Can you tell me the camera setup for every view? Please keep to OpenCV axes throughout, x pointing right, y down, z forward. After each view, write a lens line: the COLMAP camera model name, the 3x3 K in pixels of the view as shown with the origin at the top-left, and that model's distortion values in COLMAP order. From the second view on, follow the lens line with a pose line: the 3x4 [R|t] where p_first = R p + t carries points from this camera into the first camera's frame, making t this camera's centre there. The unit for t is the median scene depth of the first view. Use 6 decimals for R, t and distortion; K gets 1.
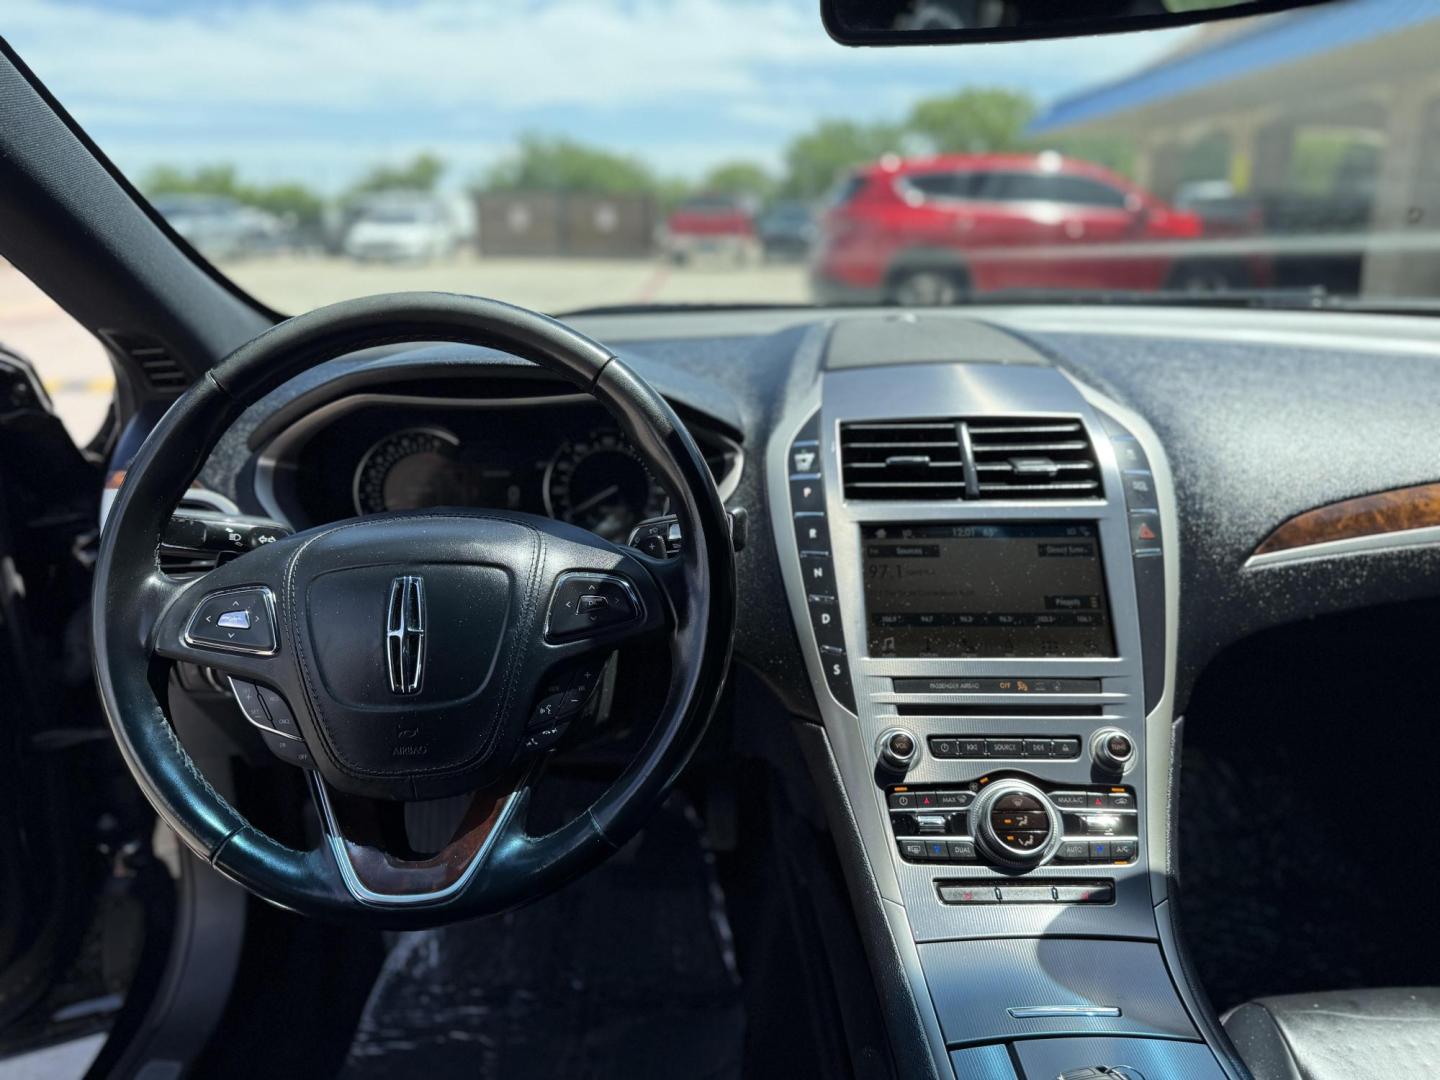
lens RADIAL K [[1035.5, 0, 716.1], [0, 1035.5, 548.9], [0, 0, 1]] dist [0.002481, -0.005591]
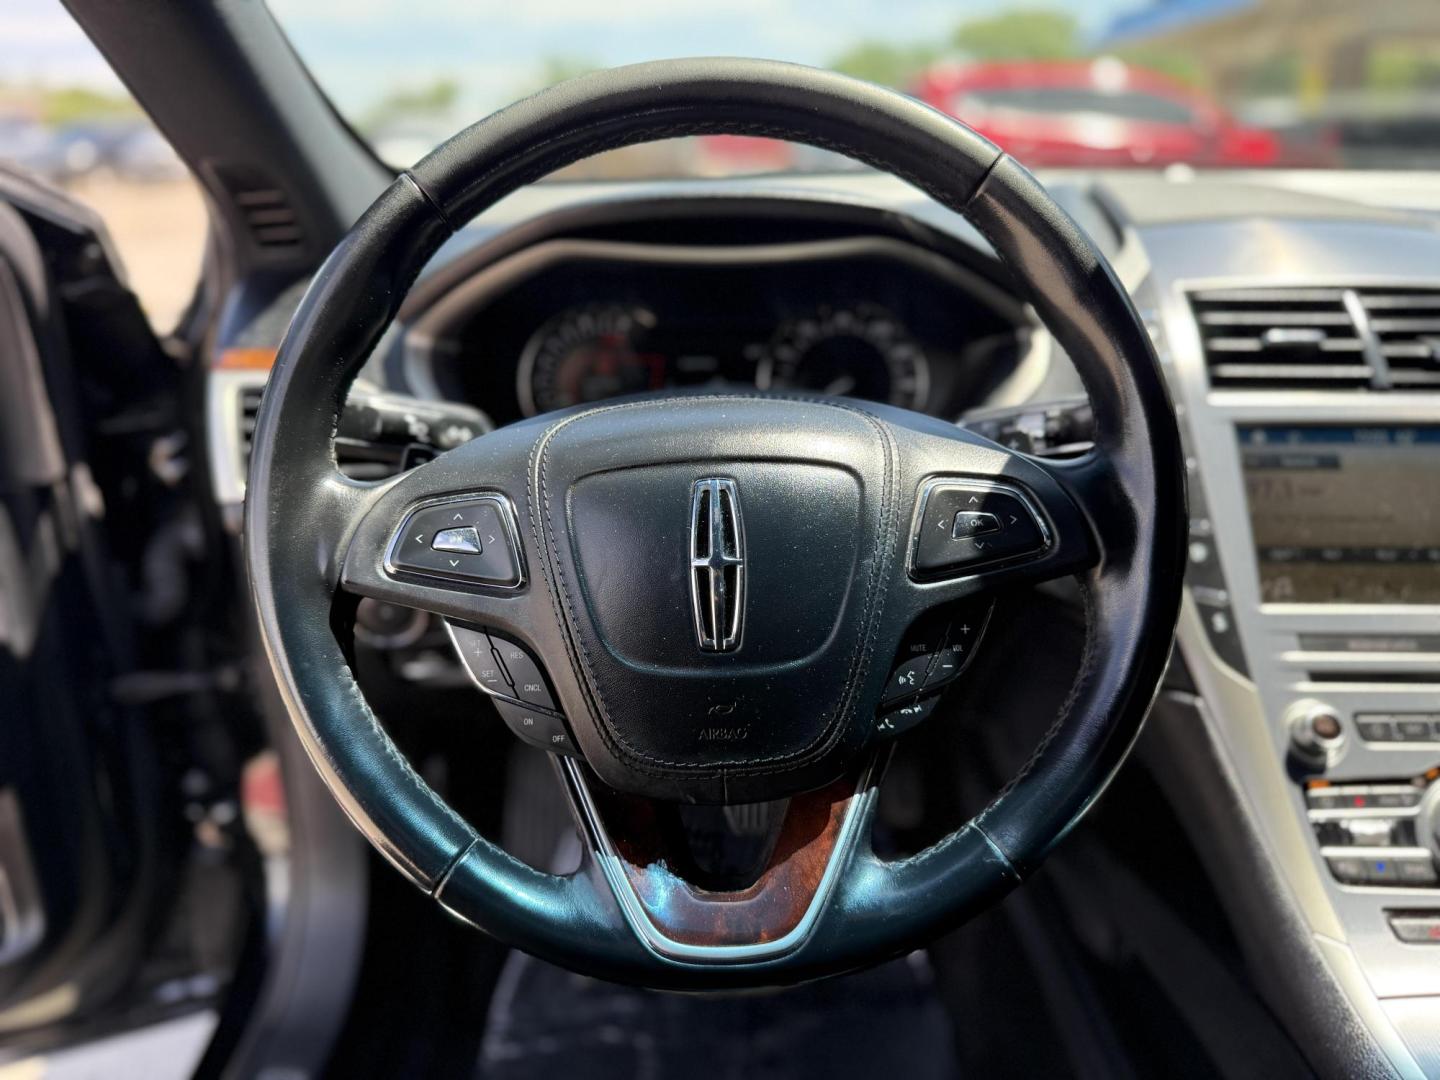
lens RADIAL K [[1021.7, 0, 721.9], [0, 1021.7, 555.1], [0, 0, 1]] dist [0.150478, -0.251415]
pose [[0.999733, 0.011820, -0.019833, -0.247561], [-0.010462, 0.997685, 0.067196, 0.027076], [0.020581, -0.066971, 0.997543, 0.288574]]
